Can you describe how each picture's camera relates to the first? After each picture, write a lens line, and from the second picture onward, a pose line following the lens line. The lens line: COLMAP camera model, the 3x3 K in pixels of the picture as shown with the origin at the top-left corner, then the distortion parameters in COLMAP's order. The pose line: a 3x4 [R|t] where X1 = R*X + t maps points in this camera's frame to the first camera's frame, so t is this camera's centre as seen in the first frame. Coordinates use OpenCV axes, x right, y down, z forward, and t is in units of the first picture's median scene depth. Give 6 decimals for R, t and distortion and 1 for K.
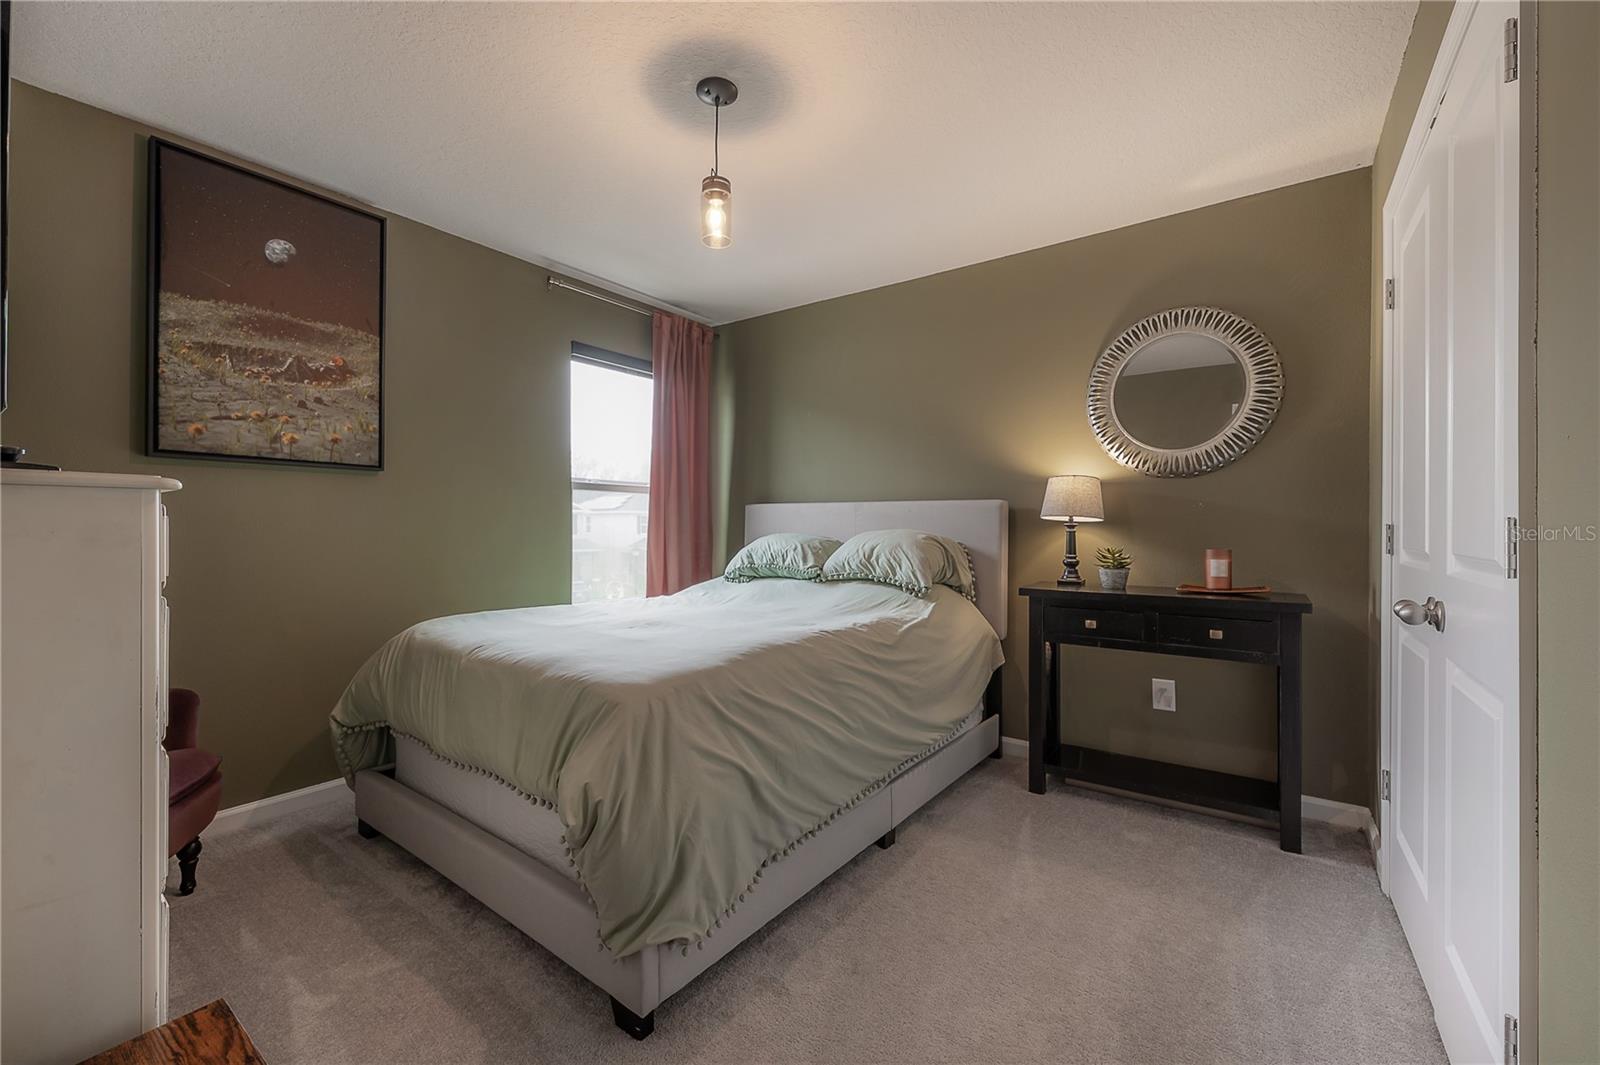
lens RADIAL K [[640.0, 0, 801.8], [0, 640.0, 516.5], [0, 0, 1]] dist [-0.000119, -0.000020]
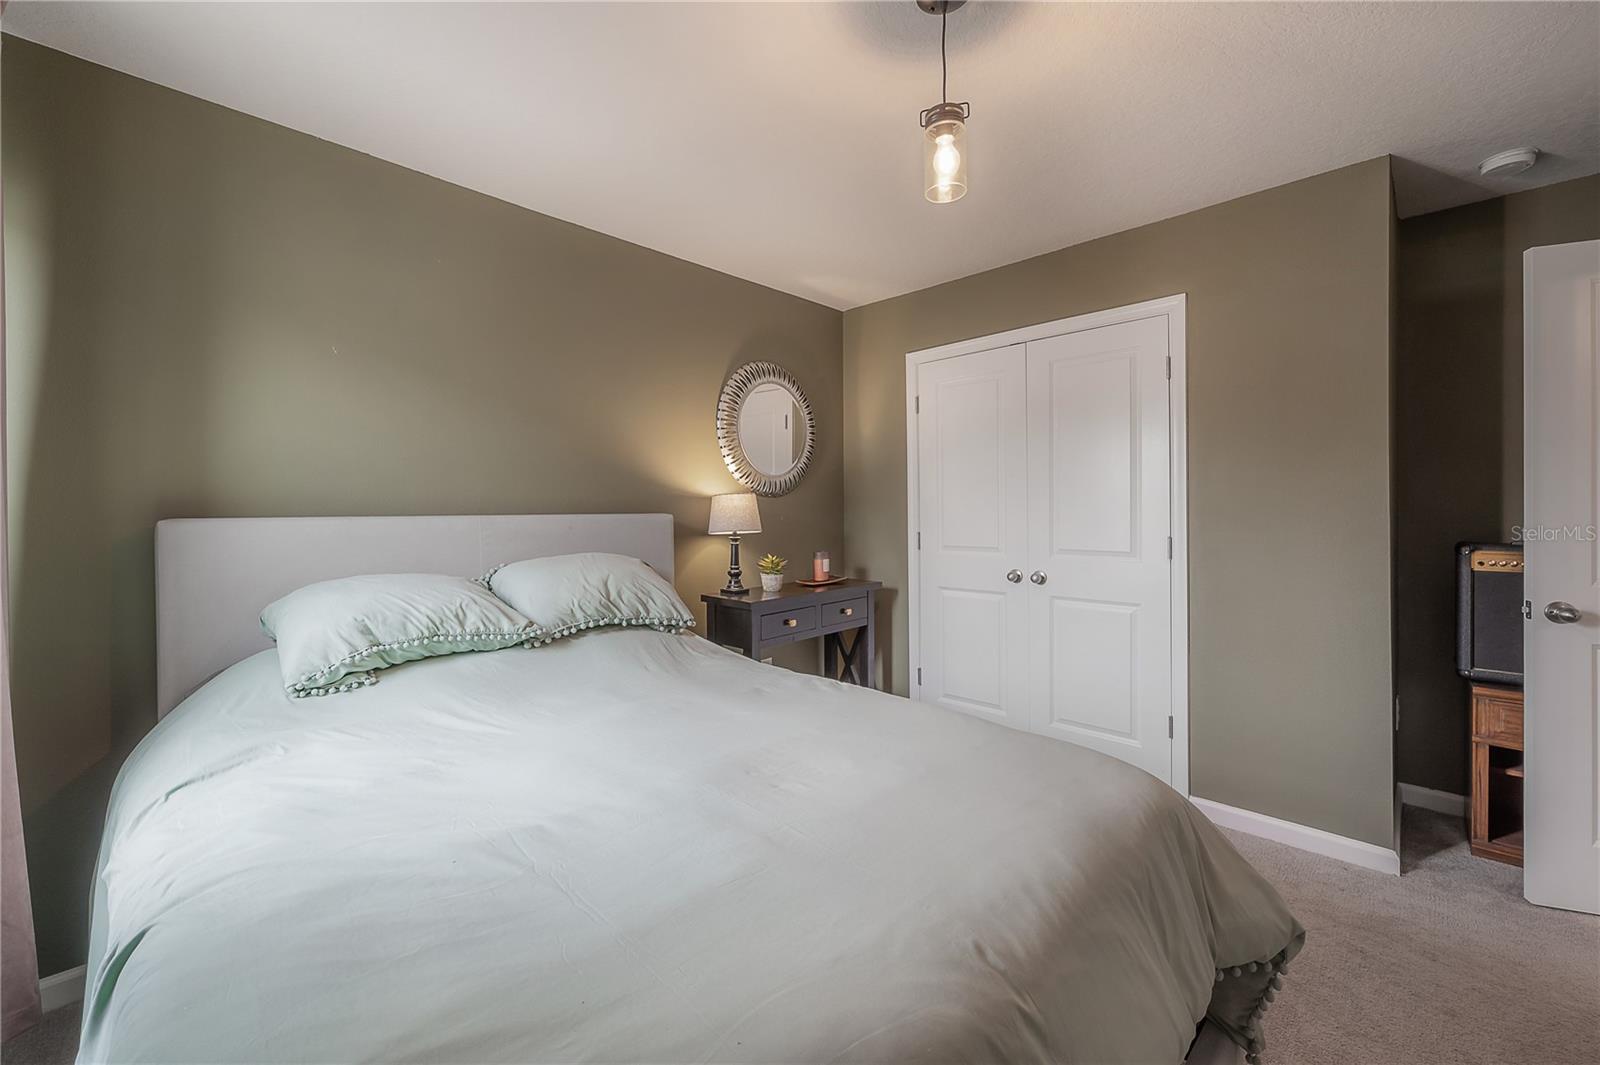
lens RADIAL K [[640.0, 0, 801.8], [0, 640.0, 516.5], [0, 0, 1]] dist [-0.000119, -0.000020]
pose [[0.136030, -0.012759, 0.990623, -0.603677], [-0.000129, 0.999917, 0.012897, -0.035926], [-0.990705, -0.001882, 0.136017, 0.703201]]
